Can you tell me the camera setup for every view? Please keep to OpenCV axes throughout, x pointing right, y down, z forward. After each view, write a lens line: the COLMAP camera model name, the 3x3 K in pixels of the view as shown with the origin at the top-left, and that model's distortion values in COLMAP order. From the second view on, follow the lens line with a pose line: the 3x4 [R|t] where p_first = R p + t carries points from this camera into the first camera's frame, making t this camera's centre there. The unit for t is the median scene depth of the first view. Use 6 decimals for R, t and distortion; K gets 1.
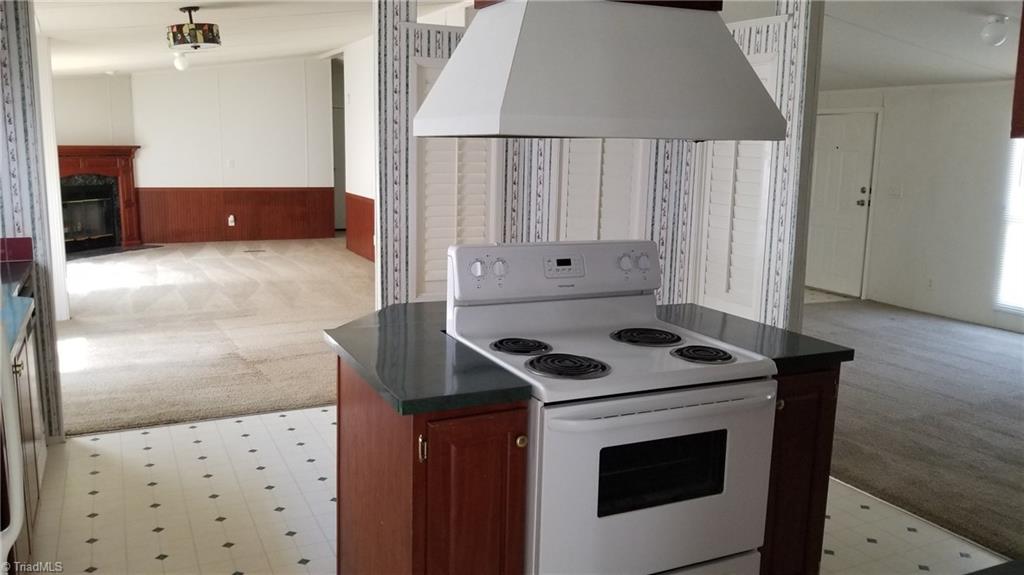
lens RADIAL K [[798.6, 0, 510.1], [0, 798.6, 285.4], [0, 0, 1]] dist [0.047160, -0.012243]
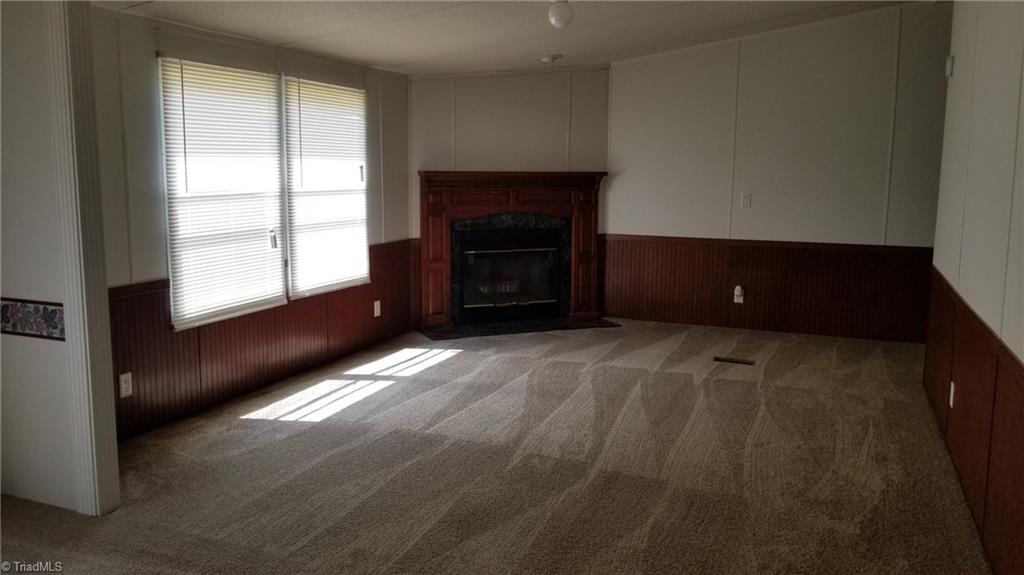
lens RADIAL K [[798.6, 0, 516.1], [0, 798.6, 278.0], [0, 0, 1]] dist [0.047160, -0.012243]
pose [[0.673289, 0.094231, -0.733350, -0.021115], [-0.130477, 0.991422, 0.007601, -0.081773], [0.727776, 0.090568, 0.679809, 0.507386]]
